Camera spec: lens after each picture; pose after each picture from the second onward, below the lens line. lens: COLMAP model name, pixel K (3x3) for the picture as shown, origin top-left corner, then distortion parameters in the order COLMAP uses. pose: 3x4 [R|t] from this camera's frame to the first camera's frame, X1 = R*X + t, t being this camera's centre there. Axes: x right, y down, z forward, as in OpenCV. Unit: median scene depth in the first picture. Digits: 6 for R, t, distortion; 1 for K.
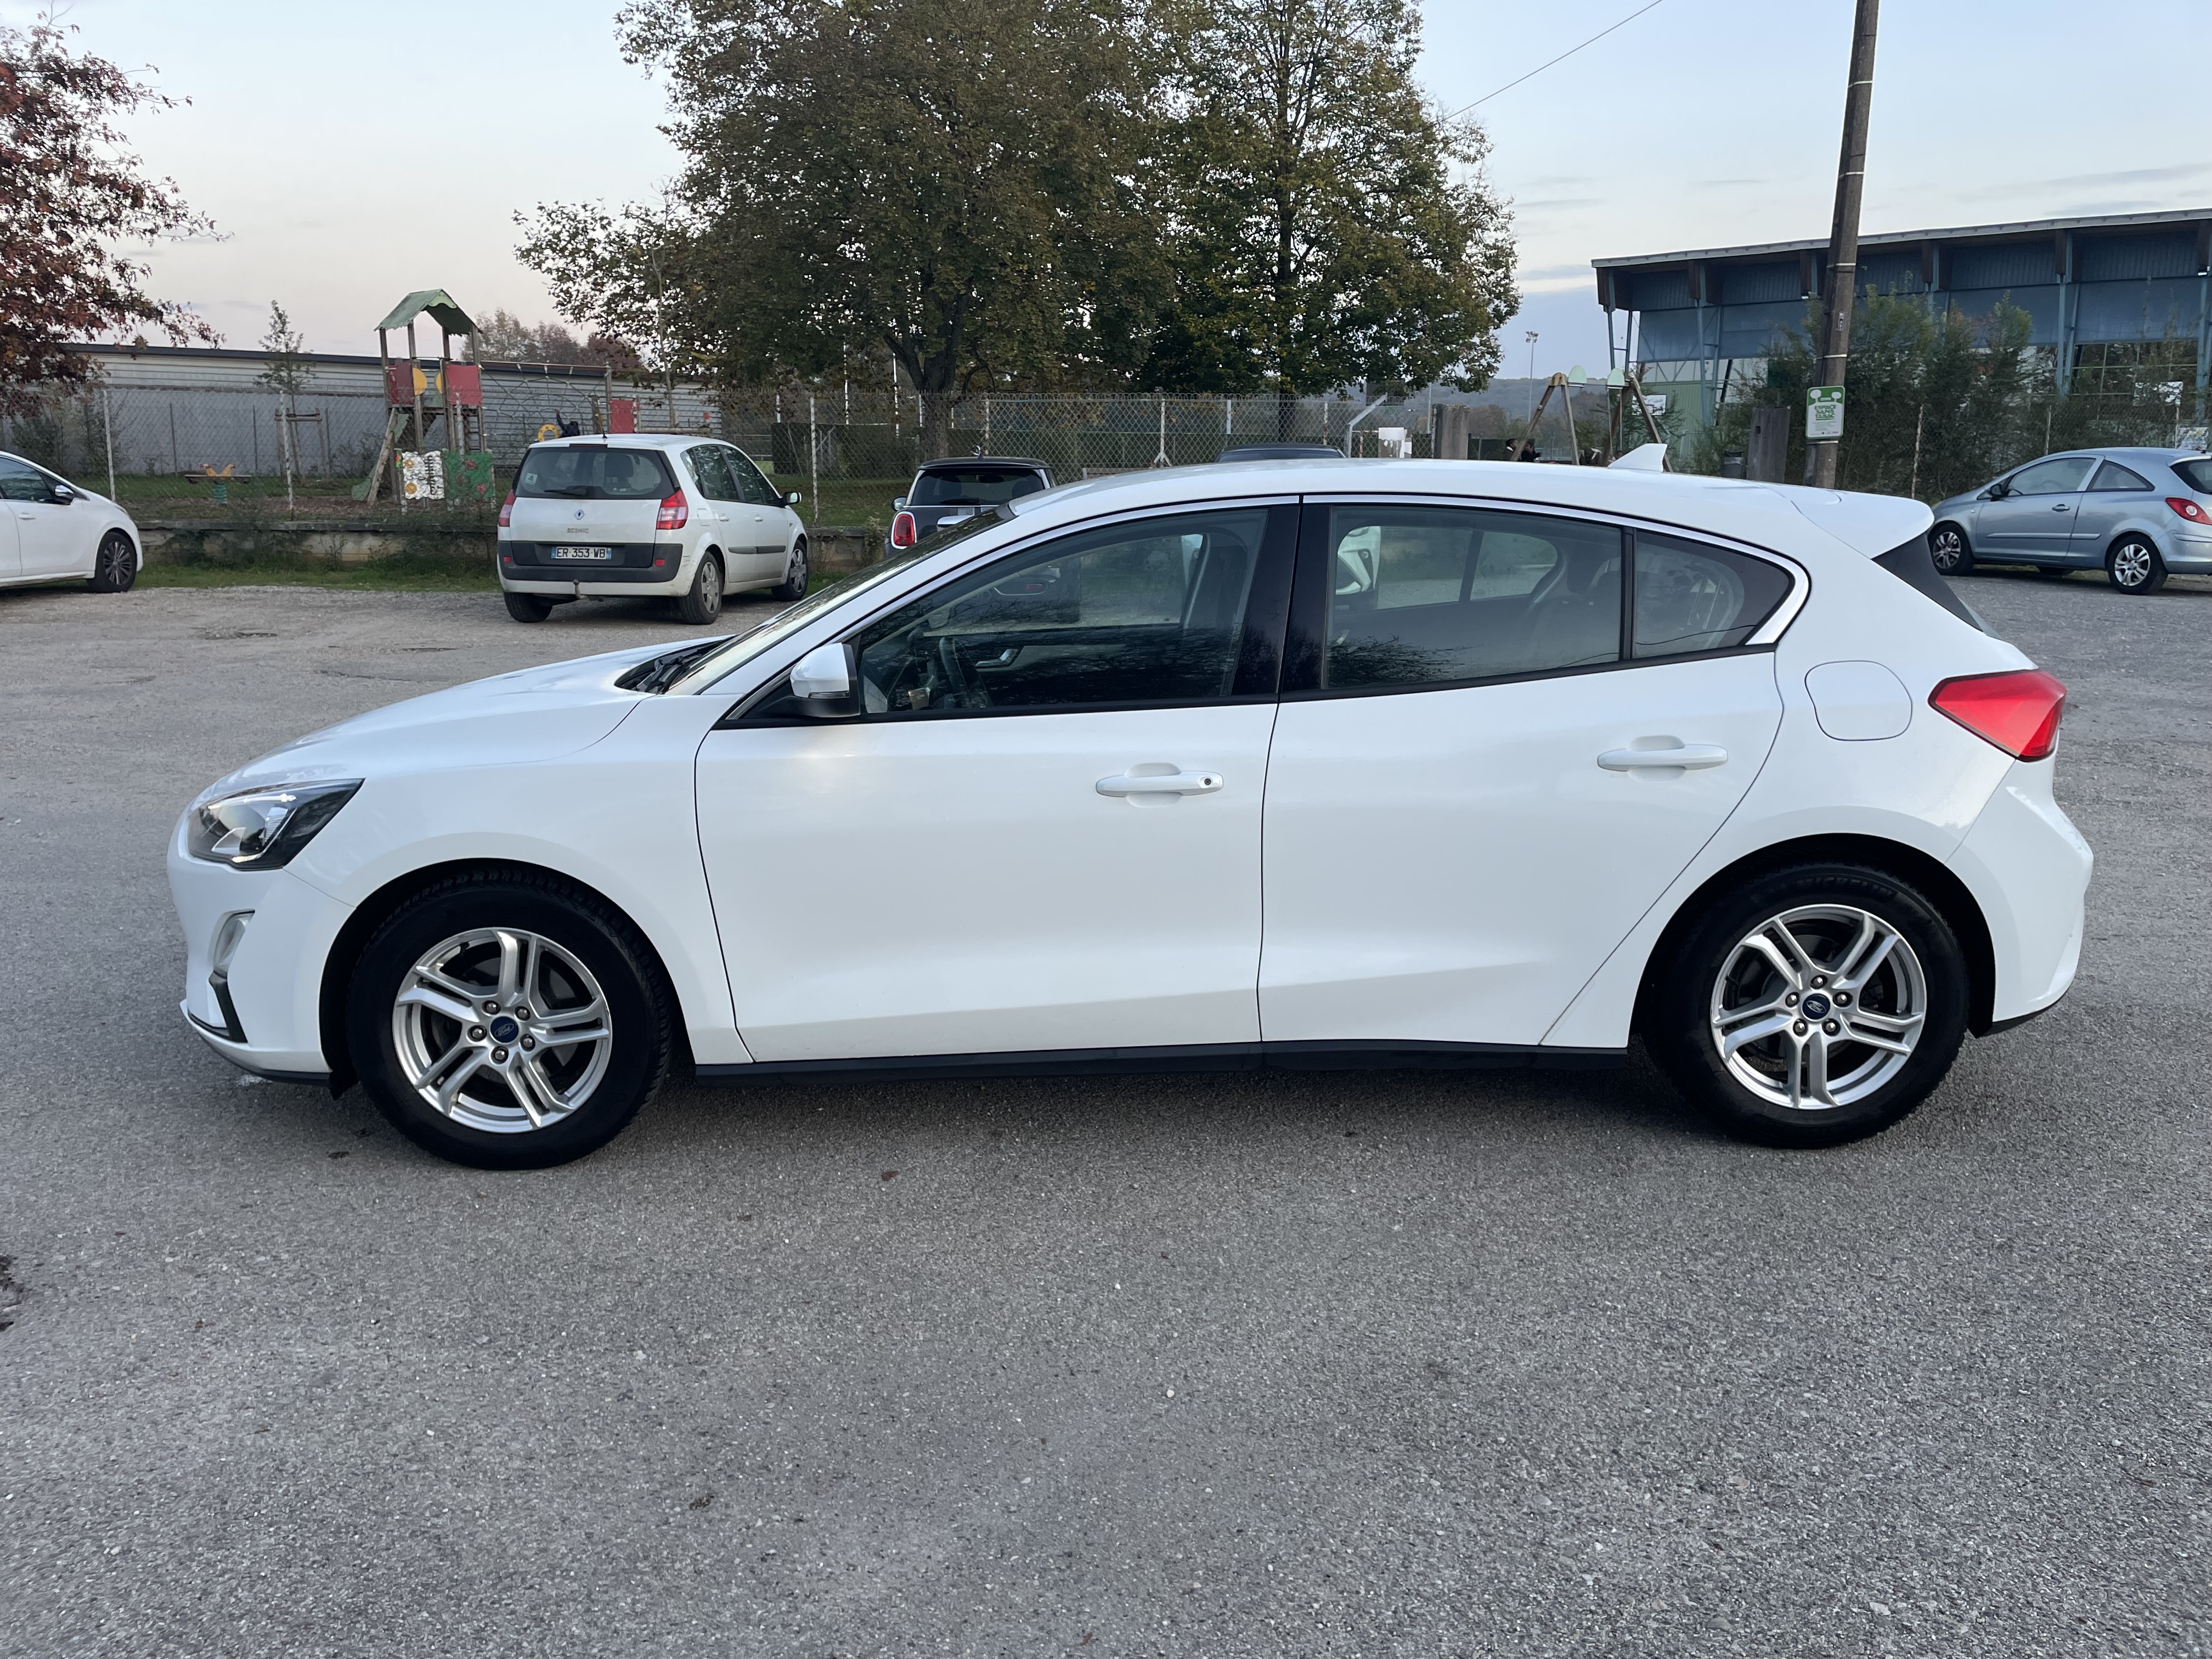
lens RADIAL K [[1680.9, 0, 1105.9], [0, 1680.9, 791.4], [0, 0, 1]] dist [0.107582, -0.132050]
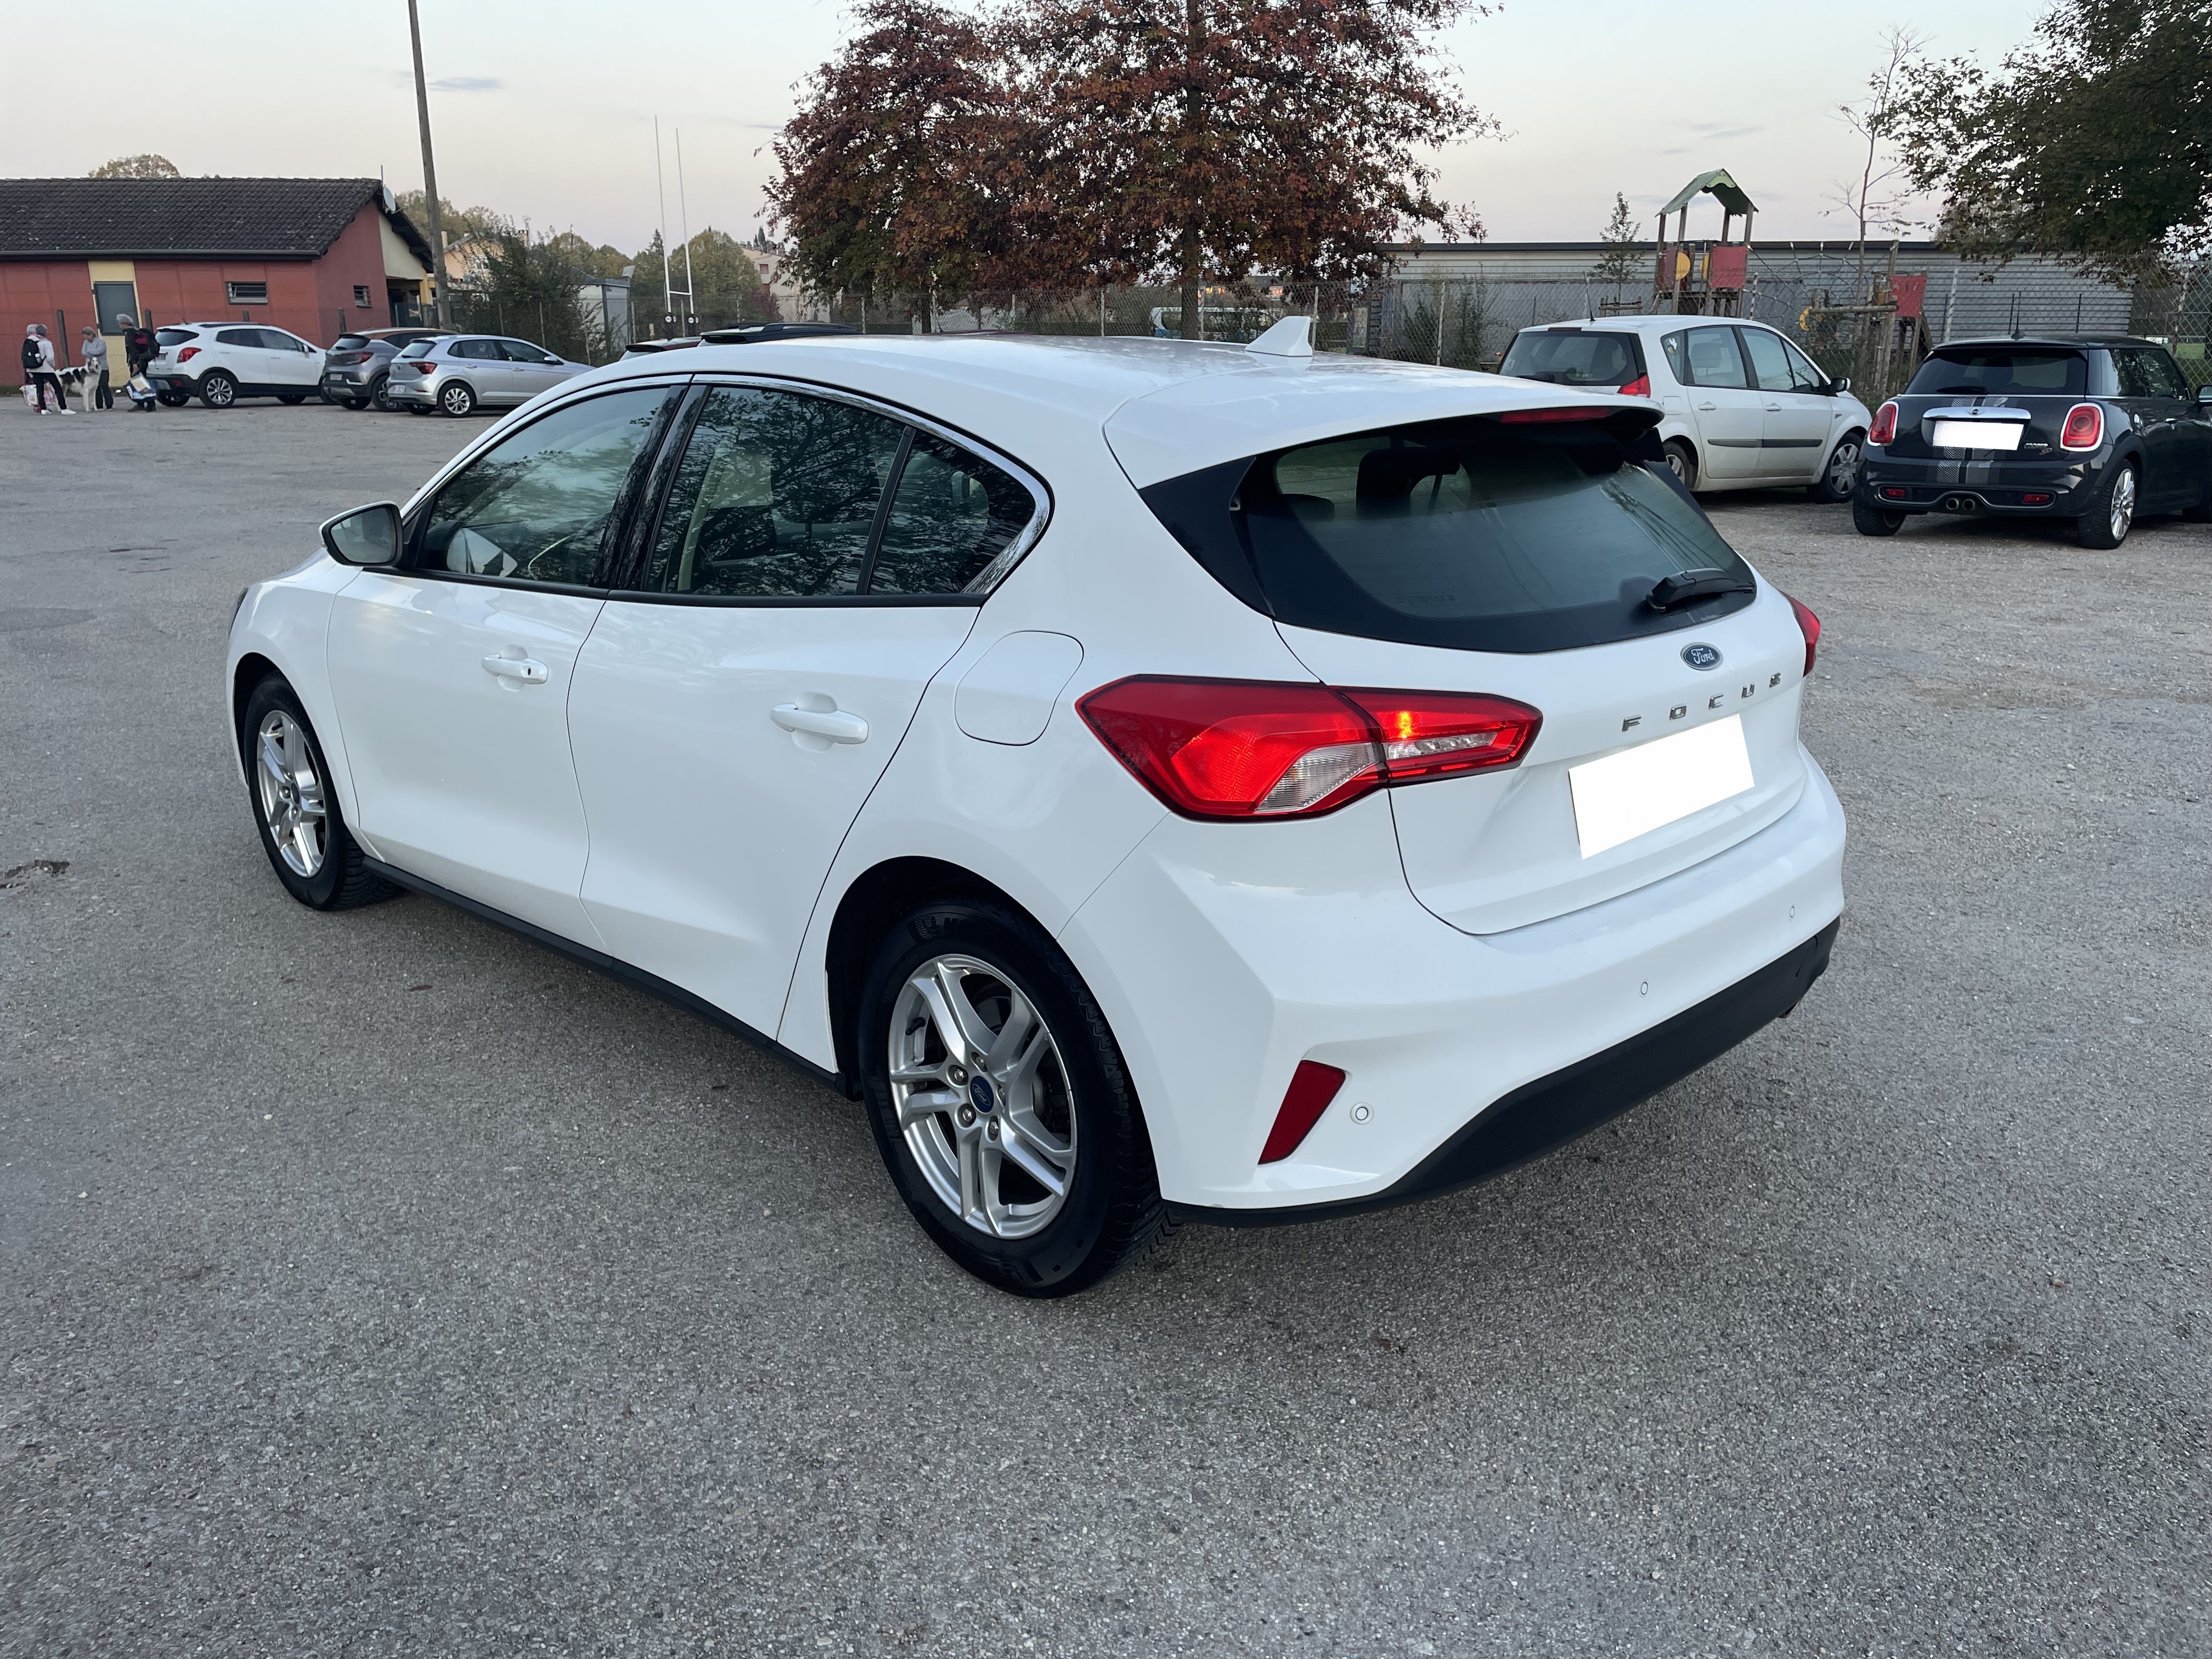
lens RADIAL K [[1669.7, 0, 1094.7], [0, 1669.7, 790.4], [0, 0, 1]] dist [0.107756, -0.136801]
pose [[0.696619, 0.184466, -0.693321, 0.122300], [-0.139652, 0.982760, 0.121159, -0.012769], [0.703718, 0.012422, 0.710371, 0.068616]]
